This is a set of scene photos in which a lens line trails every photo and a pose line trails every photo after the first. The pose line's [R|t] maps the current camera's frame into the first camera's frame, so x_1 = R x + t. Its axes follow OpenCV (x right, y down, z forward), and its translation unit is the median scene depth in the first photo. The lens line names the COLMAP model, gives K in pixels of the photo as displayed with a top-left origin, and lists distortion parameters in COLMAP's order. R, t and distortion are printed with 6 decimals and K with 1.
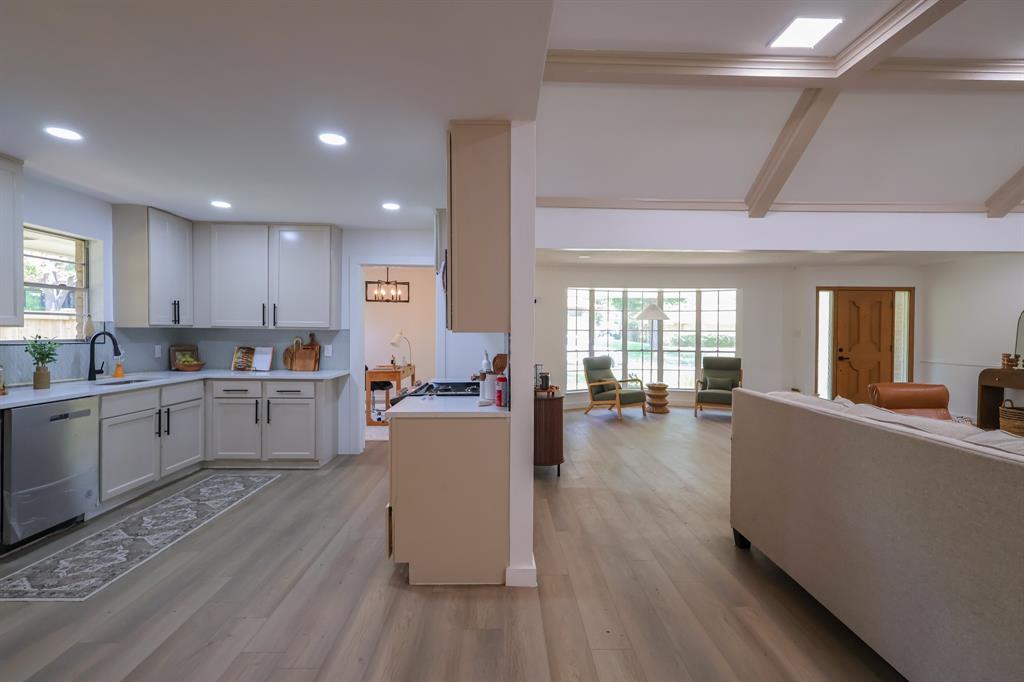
lens RADIAL K [[488.5, 0, 508.2], [0, 488.5, 341.7], [0, 0, 1]] dist [-0.005816, 0.000798]
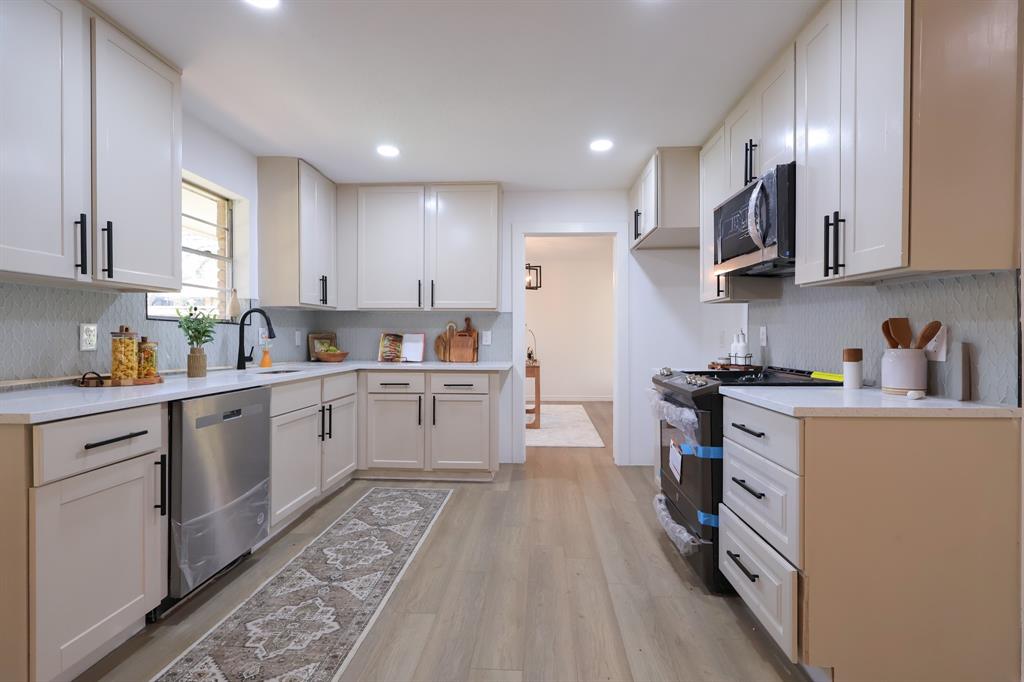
lens RADIAL K [[488.5, 0, 516.2], [0, 488.5, 339.4], [0, 0, 1]] dist [-0.005816, 0.000798]
pose [[0.995813, -0.006993, -0.091142, -0.302698], [0.005999, 0.999919, -0.011181, 0.038350], [0.091213, 0.010588, 0.995775, 0.220048]]
